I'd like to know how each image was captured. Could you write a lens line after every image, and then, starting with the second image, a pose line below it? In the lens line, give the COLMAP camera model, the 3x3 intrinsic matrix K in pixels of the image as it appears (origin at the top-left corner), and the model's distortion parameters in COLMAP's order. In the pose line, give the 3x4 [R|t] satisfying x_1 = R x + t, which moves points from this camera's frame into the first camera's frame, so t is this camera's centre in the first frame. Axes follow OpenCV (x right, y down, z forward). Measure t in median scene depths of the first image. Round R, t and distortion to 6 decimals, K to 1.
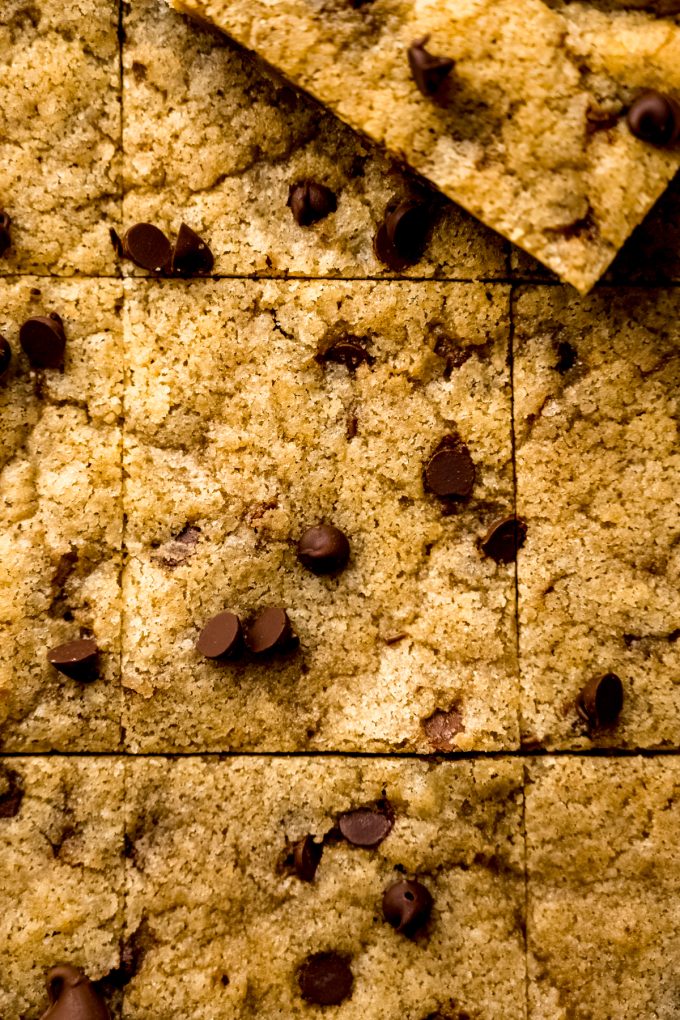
lens RADIAL K [[2282.0, 0, 325.7], [0, 2282.0, 407.1], [0, 0, 1]] dist [0.098464, 0.000000]
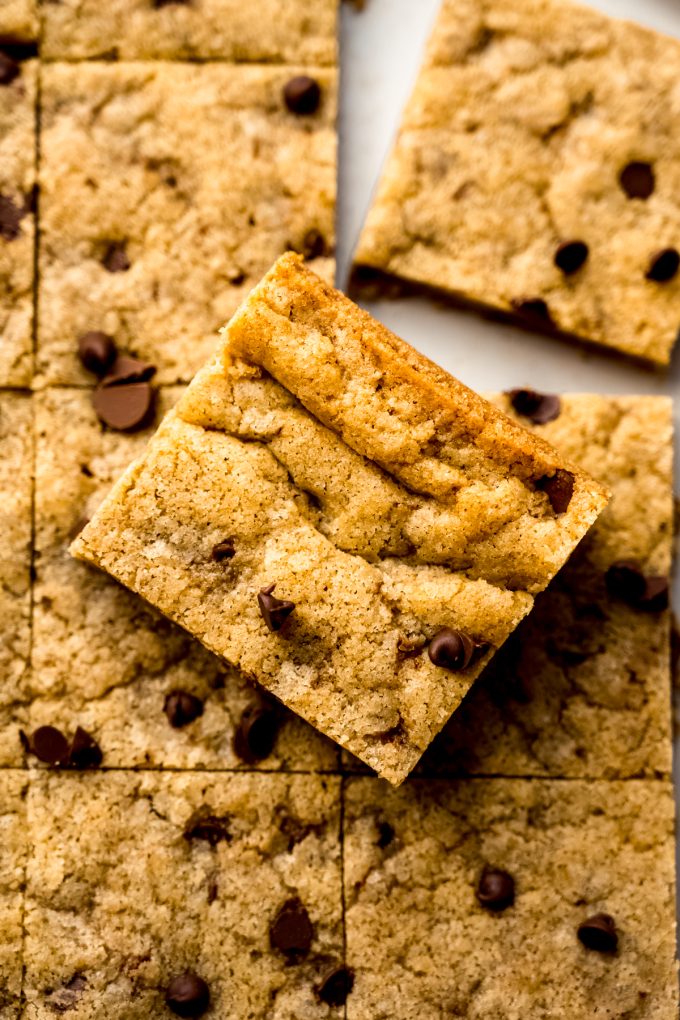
lens RADIAL K [[2282.0, 0, 360.7], [0, 2282.0, 459.3], [0, 0, 1]] dist [0.098464, 0.000000]
pose [[0.998351, 0.012105, 0.056116, 0.019205], [-0.003440, 0.988373, -0.152010, -0.034758], [-0.057304, 0.151567, 0.986785, -0.259878]]
